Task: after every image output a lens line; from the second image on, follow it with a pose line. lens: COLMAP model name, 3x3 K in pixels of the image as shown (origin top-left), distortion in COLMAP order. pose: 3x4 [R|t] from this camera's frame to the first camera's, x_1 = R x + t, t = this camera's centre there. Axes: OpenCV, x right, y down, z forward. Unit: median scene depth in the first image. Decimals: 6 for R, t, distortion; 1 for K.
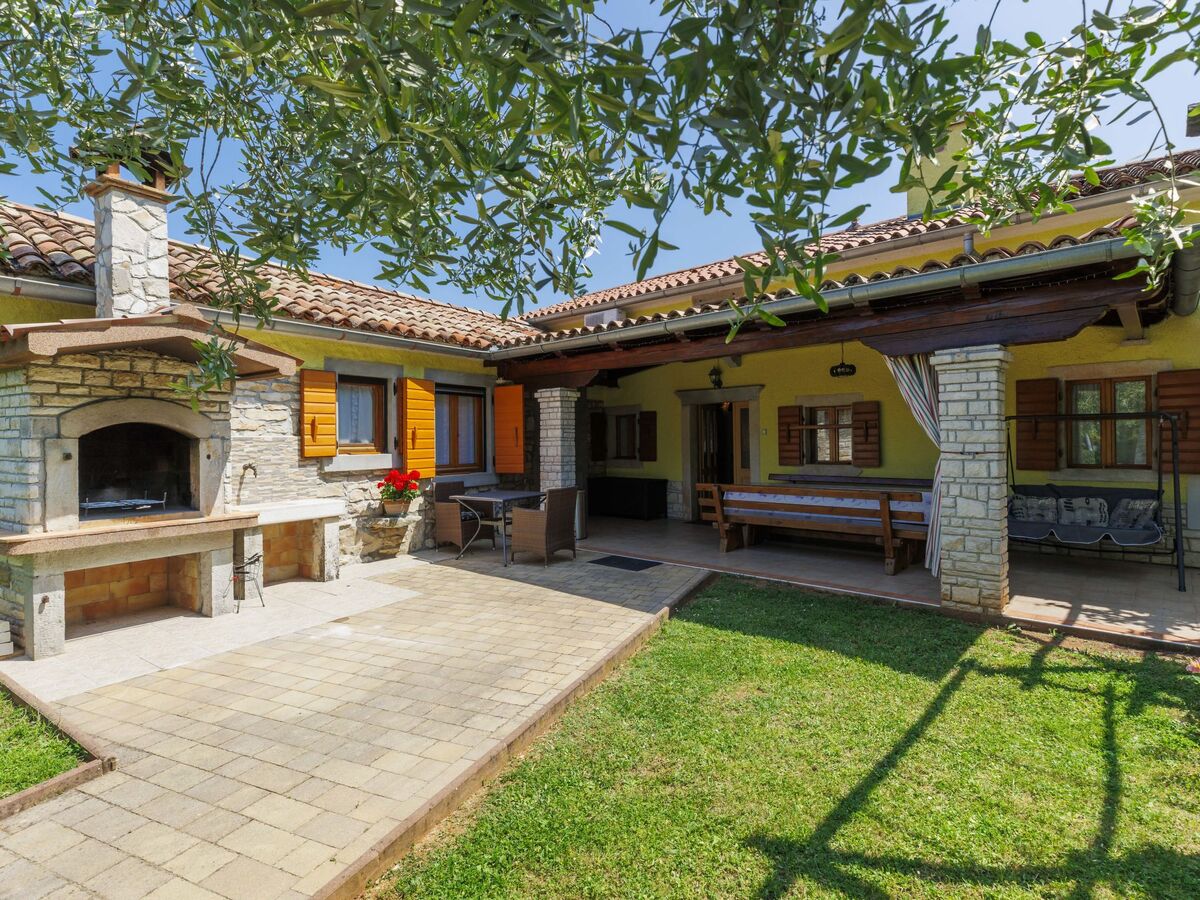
lens RADIAL K [[590.7, 0, 618.9], [0, 590.7, 432.5], [0, 0, 1]] dist [0.001543, 0.000425]
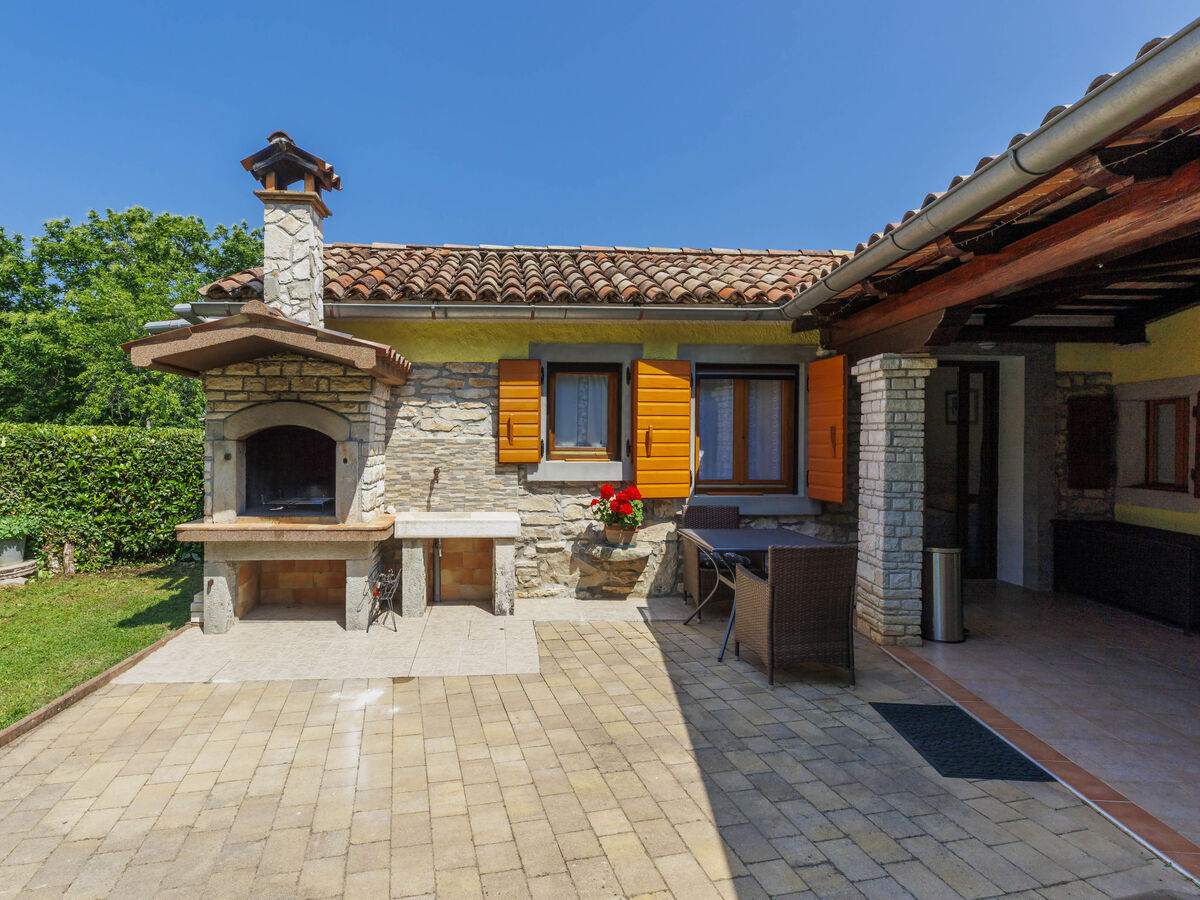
lens RADIAL K [[590.7, 0, 618.9], [0, 590.7, 432.5], [0, 0, 1]] dist [0.001543, 0.000425]
pose [[0.580398, 0.015559, -0.814185, 0.267693], [-0.001795, 0.999839, 0.017827, -0.017721], [0.814331, -0.008885, 0.580332, 0.655687]]
